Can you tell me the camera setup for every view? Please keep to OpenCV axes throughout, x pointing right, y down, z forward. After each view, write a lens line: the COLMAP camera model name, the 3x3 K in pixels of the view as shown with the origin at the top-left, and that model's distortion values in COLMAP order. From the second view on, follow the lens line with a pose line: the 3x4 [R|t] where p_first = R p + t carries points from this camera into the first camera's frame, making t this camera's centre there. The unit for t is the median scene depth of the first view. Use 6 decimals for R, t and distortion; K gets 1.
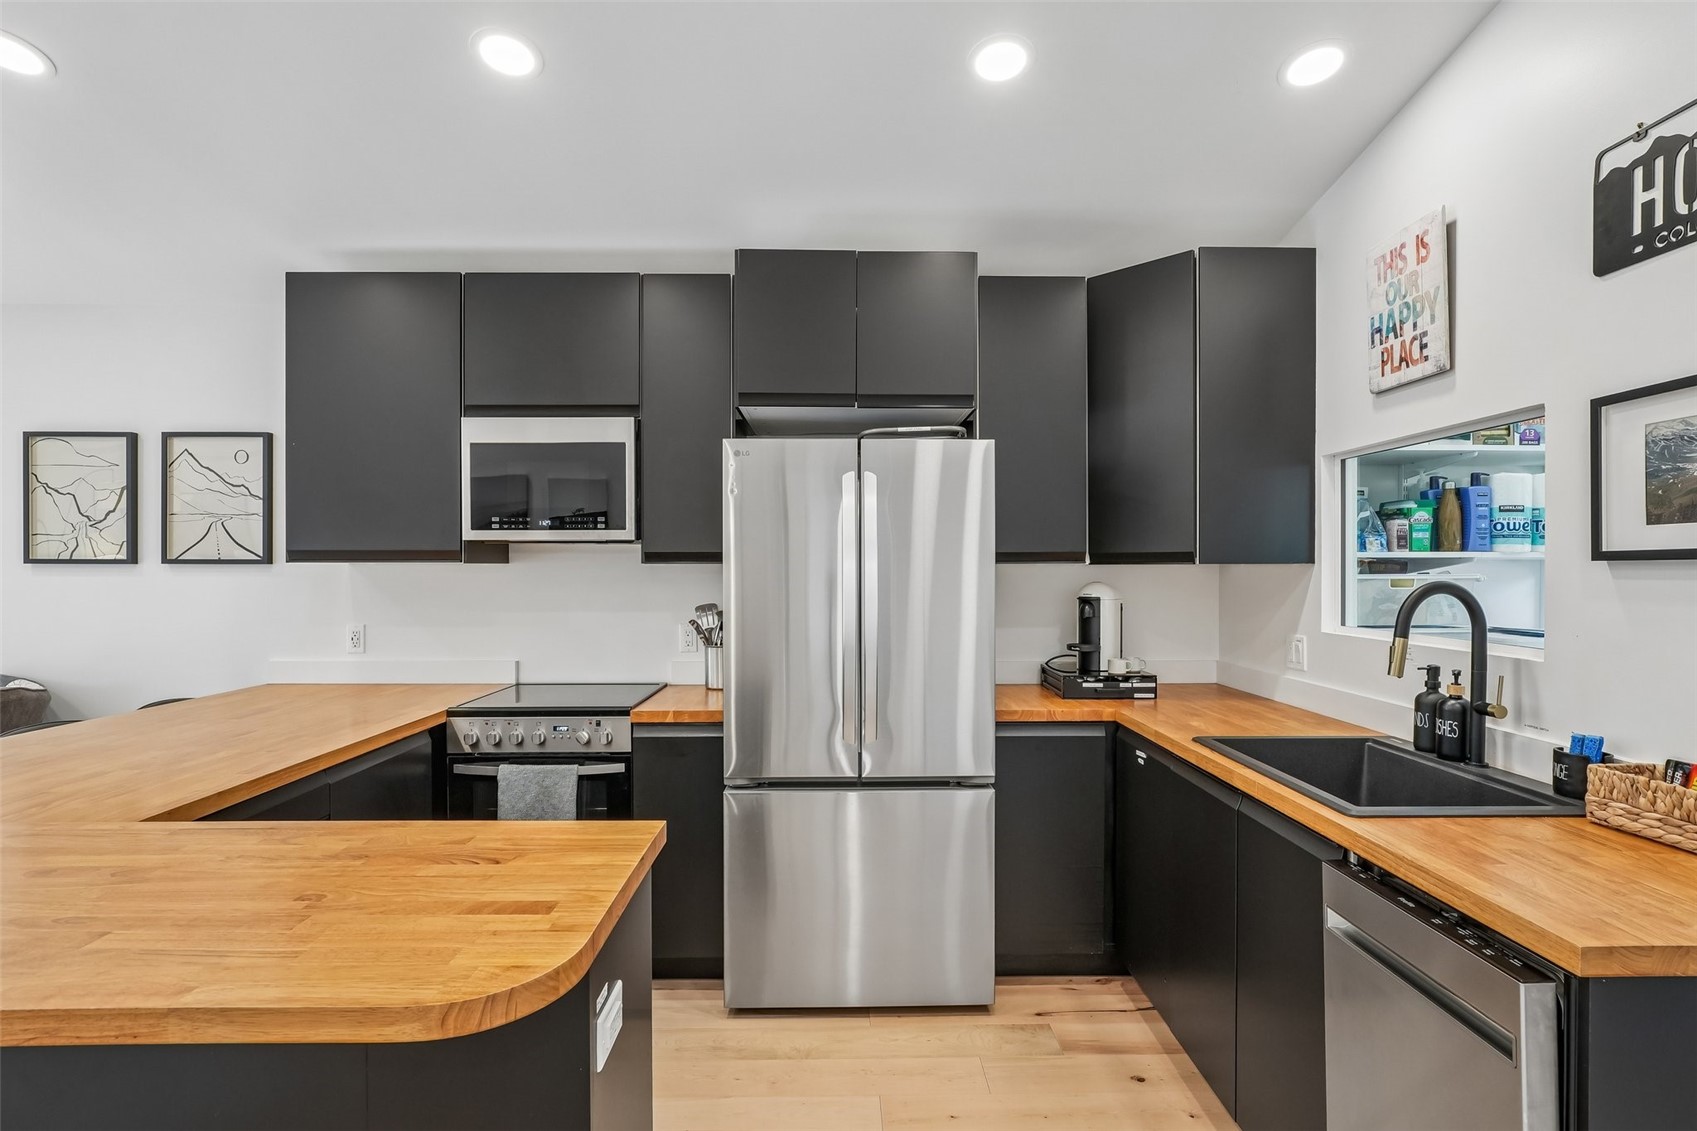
lens RADIAL K [[840.4, 0, 823.7], [0, 840.4, 576.4], [0, 0, 1]] dist [-0.020724, 0.008696]
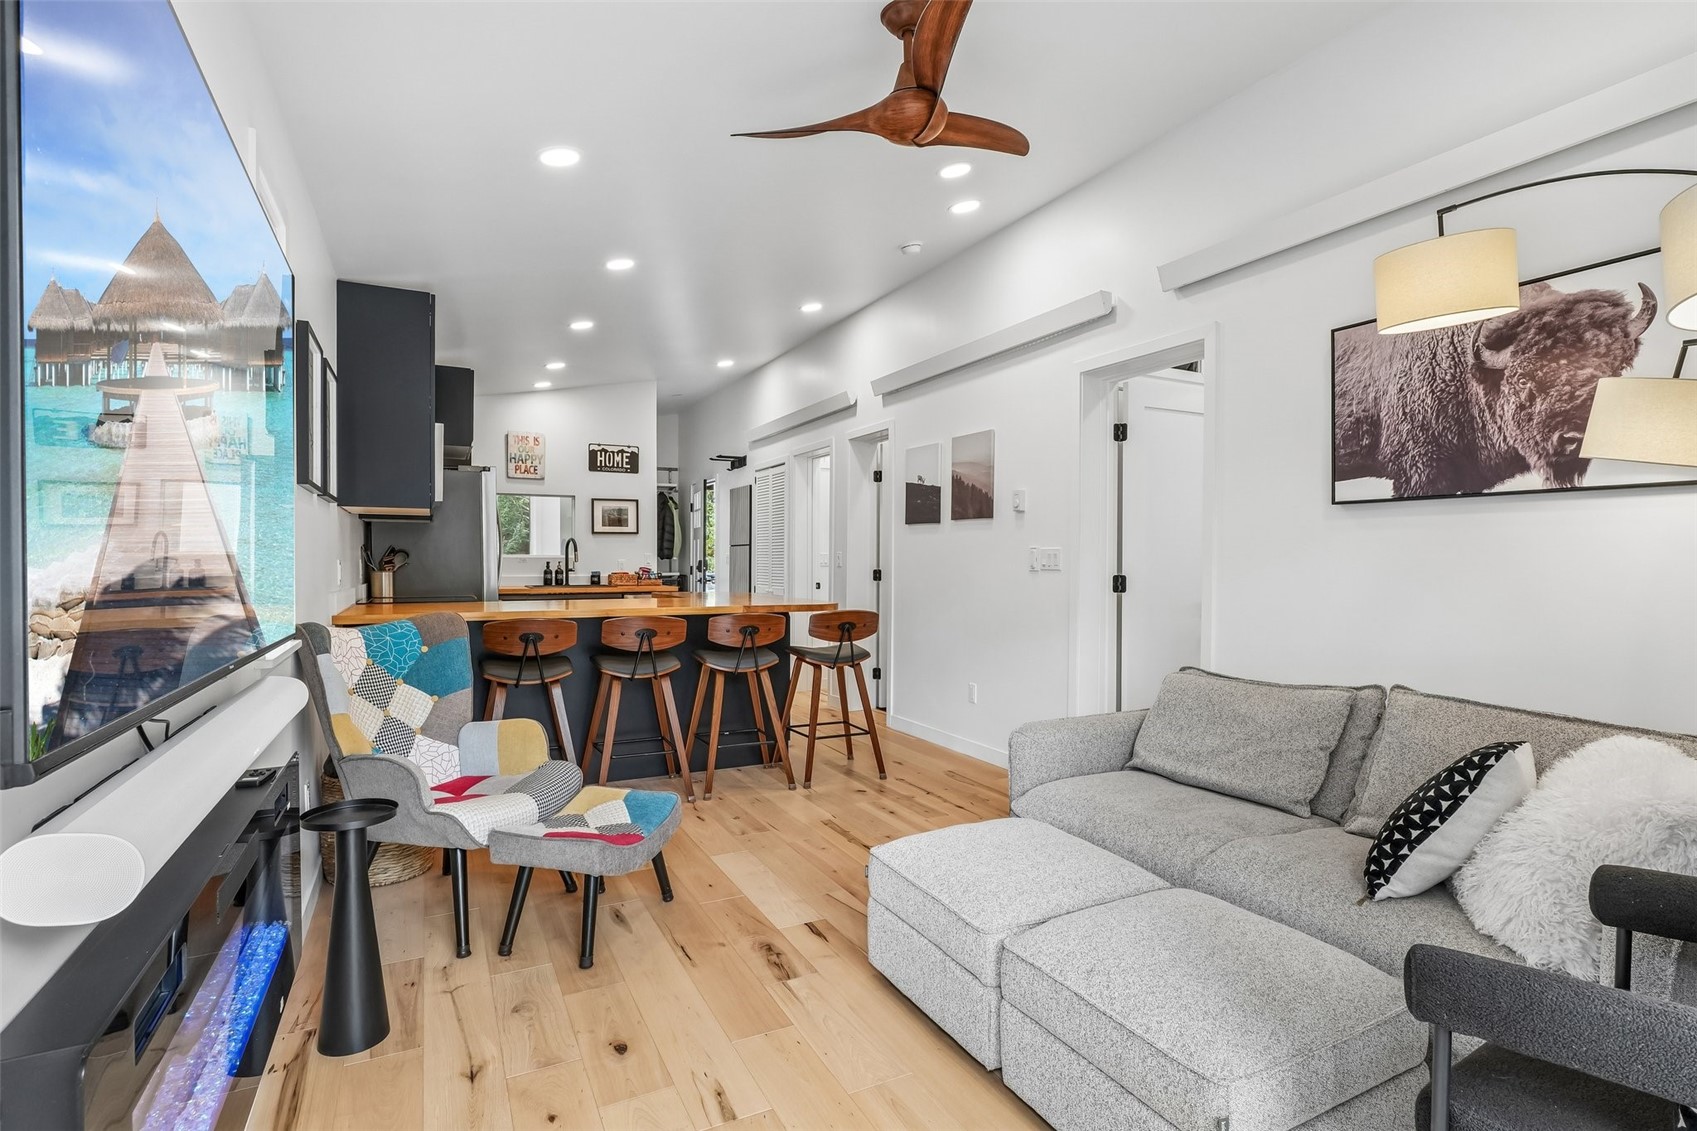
lens RADIAL K [[840.4, 0, 842.1], [0, 840.4, 570.3], [0, 0, 1]] dist [-0.020724, 0.008696]
pose [[-0.432060, -0.013551, 0.901743, -2.308754], [0.004862, 0.999838, 0.017354, 0.065993], [-0.901832, 0.011882, -0.431924, 1.056836]]
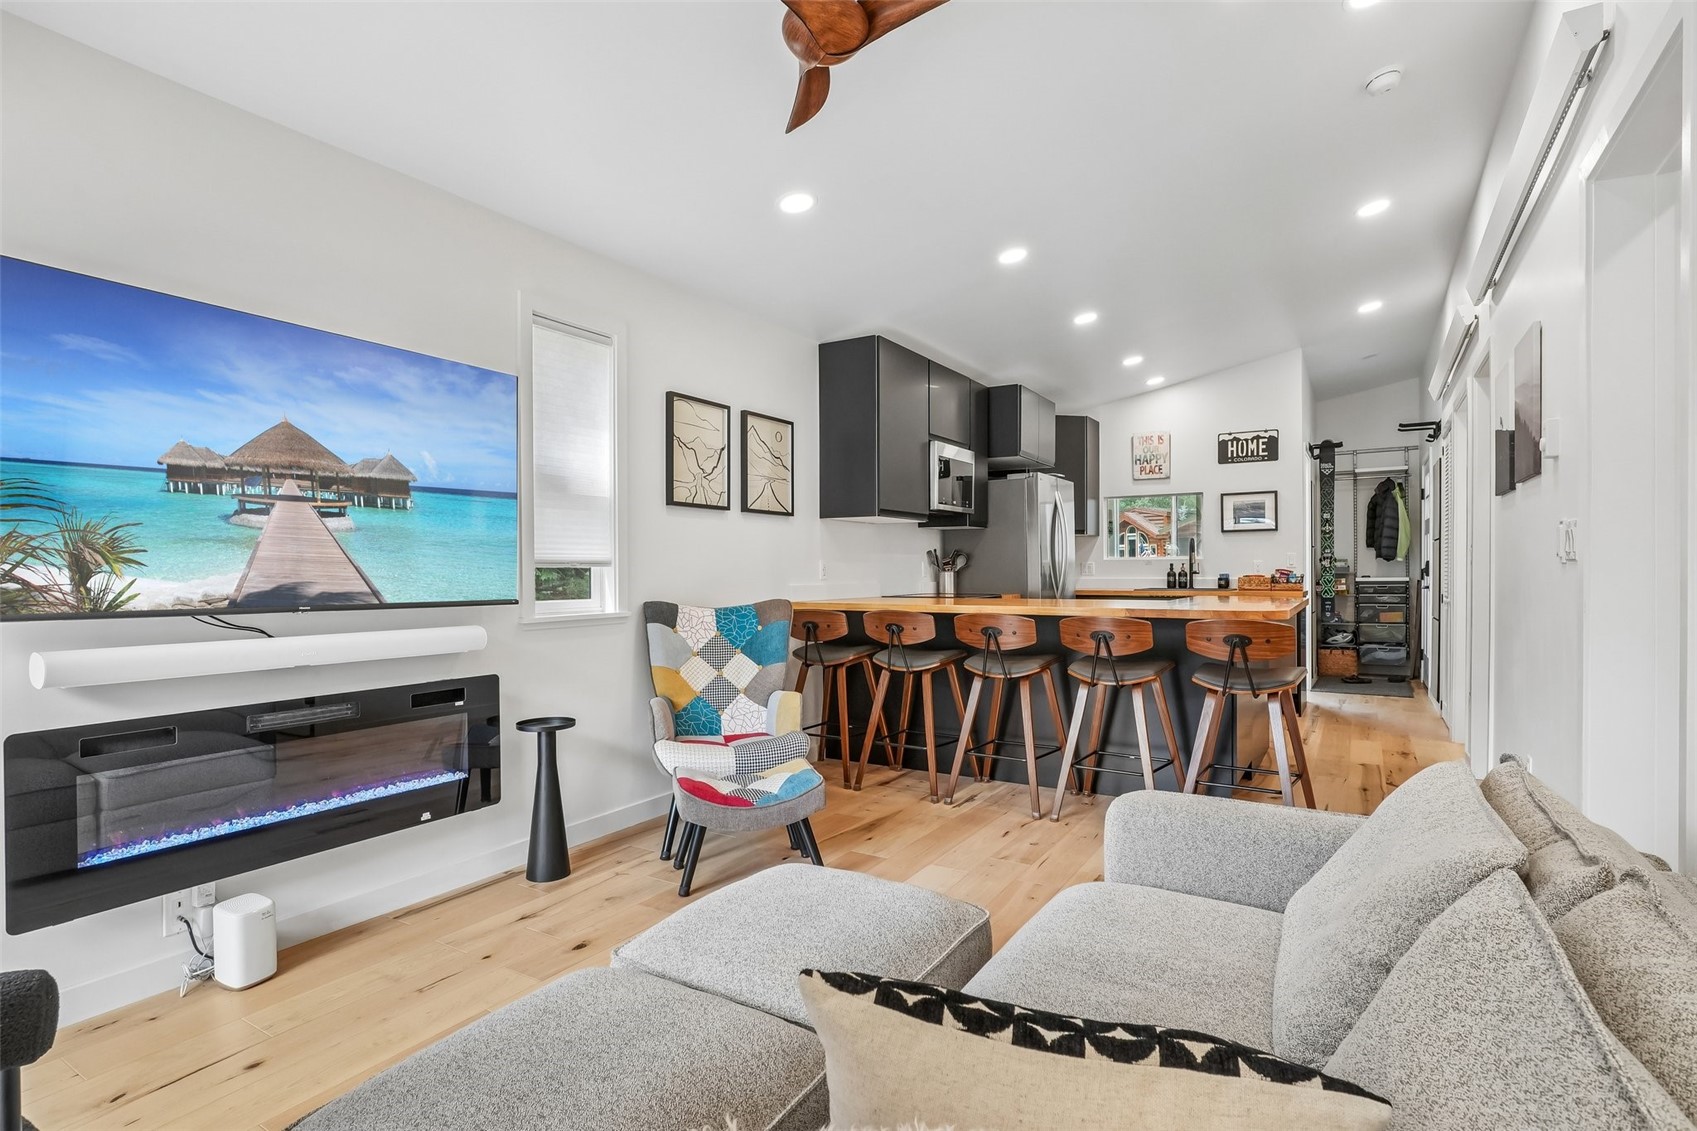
lens RADIAL K [[840.4, 0, 849.0], [0, 840.4, 570.3], [0, 0, 1]] dist [-0.020724, 0.008696]
pose [[0.532710, -0.004662, 0.846285, -2.179822], [0.011590, 0.999931, -0.001787, 0.095010], [-0.846219, 0.010761, 0.532727, 0.208596]]
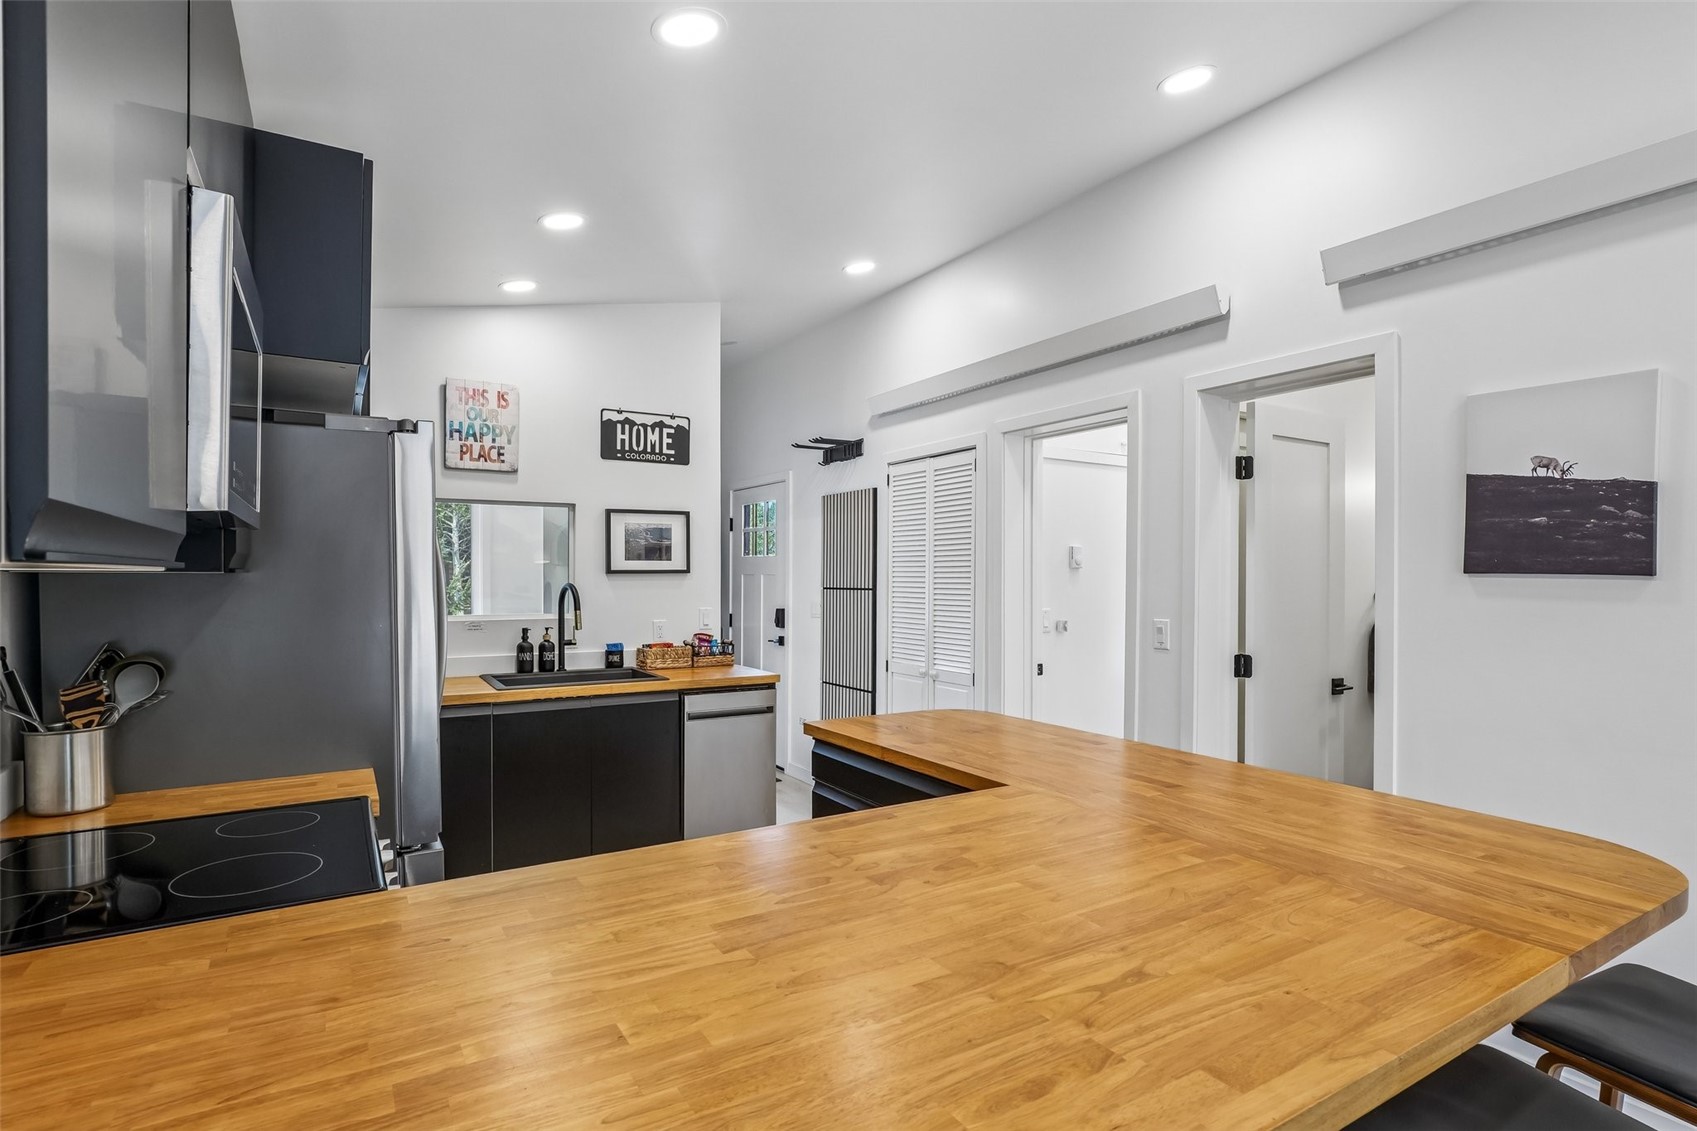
lens RADIAL K [[840.4, 0, 865.5], [0, 840.4, 576.8], [0, 0, 1]] dist [-0.020724, 0.008696]
pose [[-0.526204, -0.004312, 0.850348, -0.969750], [0.005322, 0.999951, 0.008364, -0.015929], [-0.850342, 0.008927, -0.526155, 1.000748]]
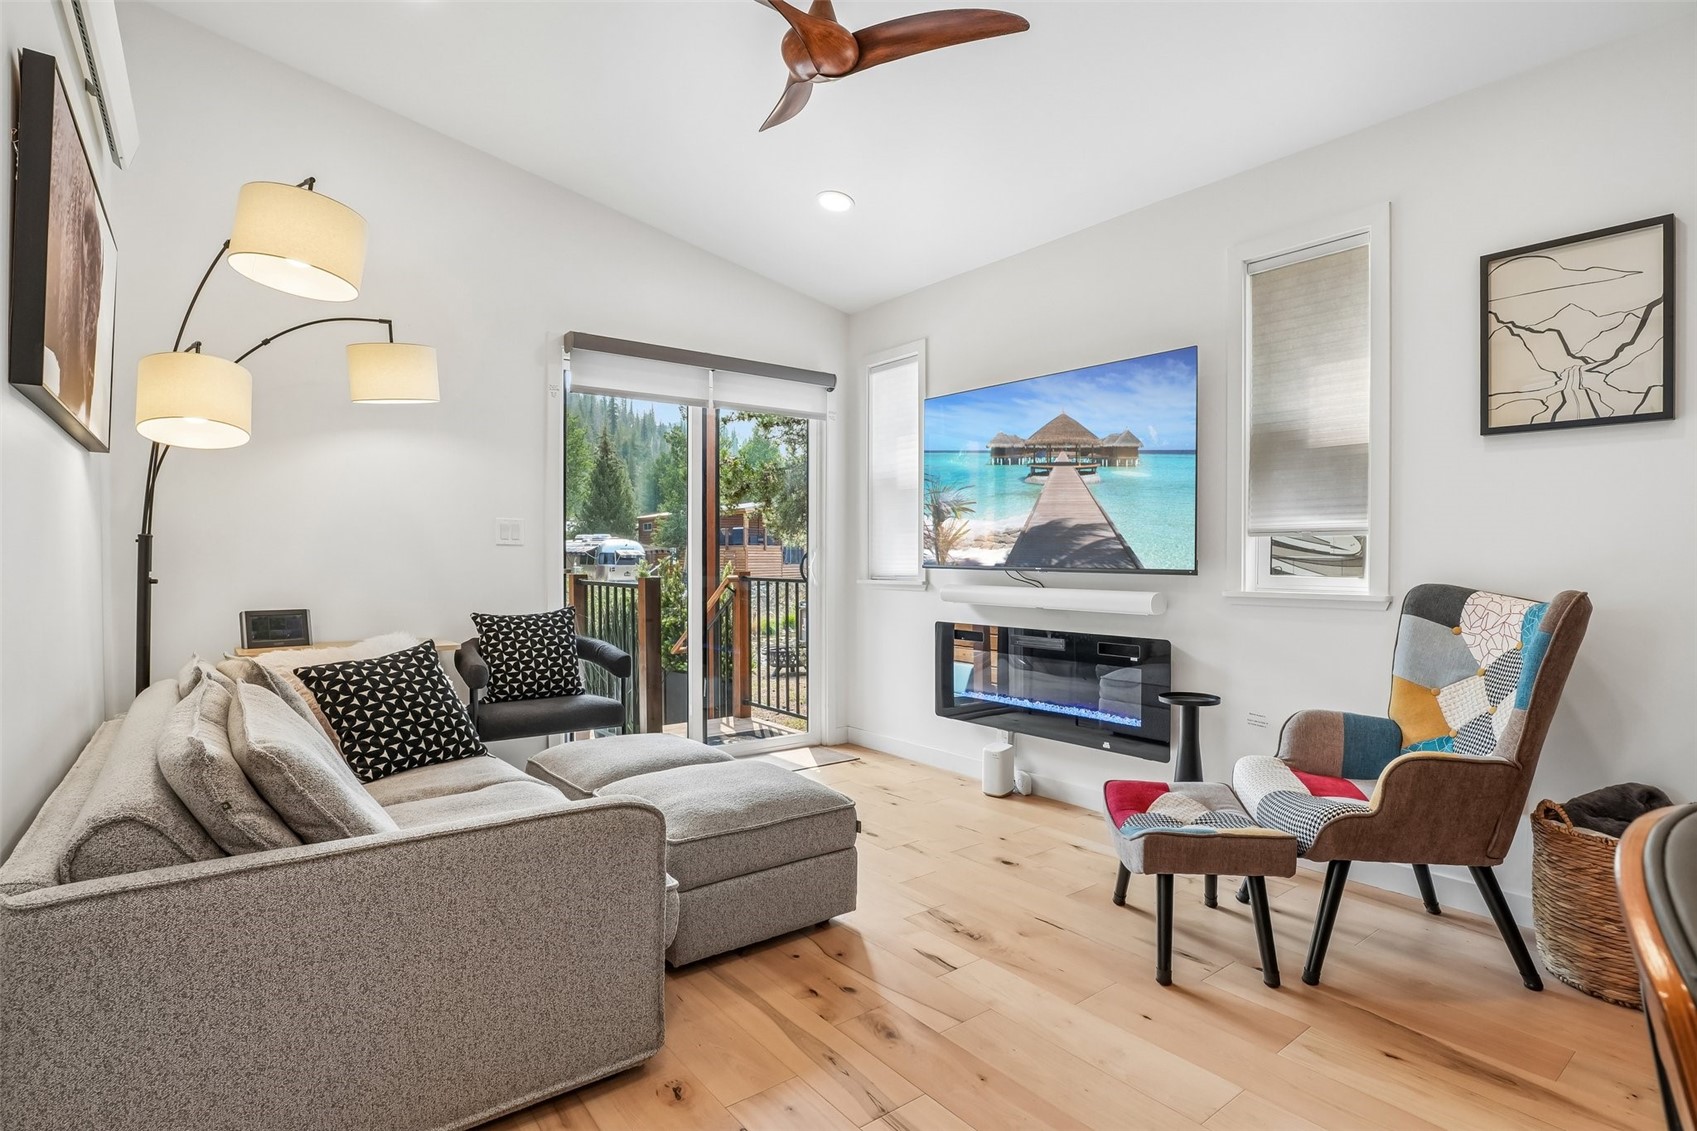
lens RADIAL K [[840.4, 0, 849.2], [0, 840.4, 562.9], [0, 0, 1]] dist [-0.020724, 0.008696]
pose [[0.595483, 0.006546, -0.803341, -0.844801], [-0.009342, 0.999956, 0.001224, 0.120548], [0.803314, 0.006776, 0.595517, 0.146356]]
